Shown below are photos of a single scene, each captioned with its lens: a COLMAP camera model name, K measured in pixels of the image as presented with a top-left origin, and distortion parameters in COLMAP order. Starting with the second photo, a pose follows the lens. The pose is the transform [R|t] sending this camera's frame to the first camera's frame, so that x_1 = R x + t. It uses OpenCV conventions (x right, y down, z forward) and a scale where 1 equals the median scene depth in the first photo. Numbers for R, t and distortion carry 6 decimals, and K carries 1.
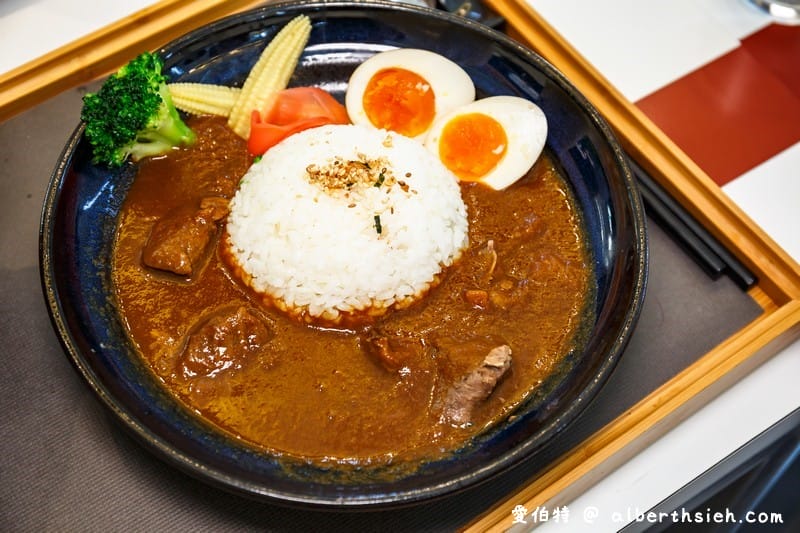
lens RADIAL K [[1055.3, 0, 400.0], [0, 1055.3, 266.5], [0, 0, 1]] dist [0.004374, 0.009647]
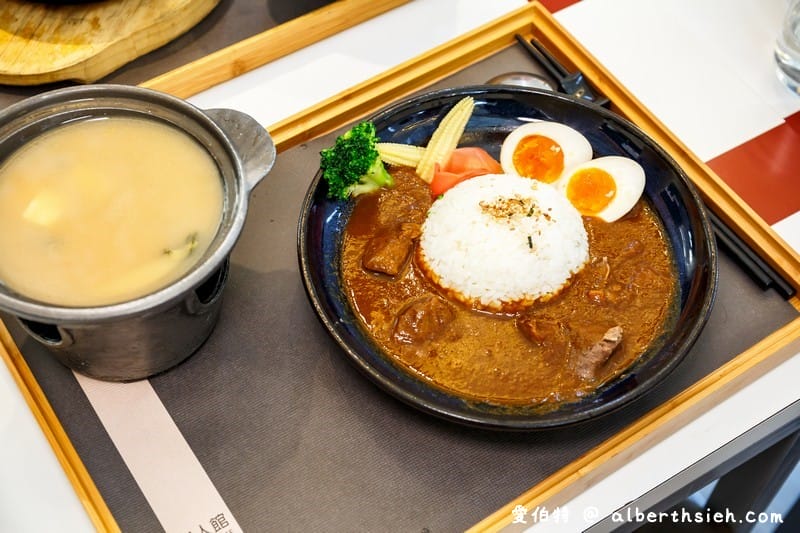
lens RADIAL K [[1116.5, 0, 400.0], [0, 1116.5, 266.5], [0, 0, 1]] dist [0.001436, 0.015684]
pose [[0.999260, 0.021609, -0.031815, -0.143087], [-0.023441, 0.998021, -0.058356, 0.083129], [0.030491, 0.059059, 0.997789, -0.511272]]
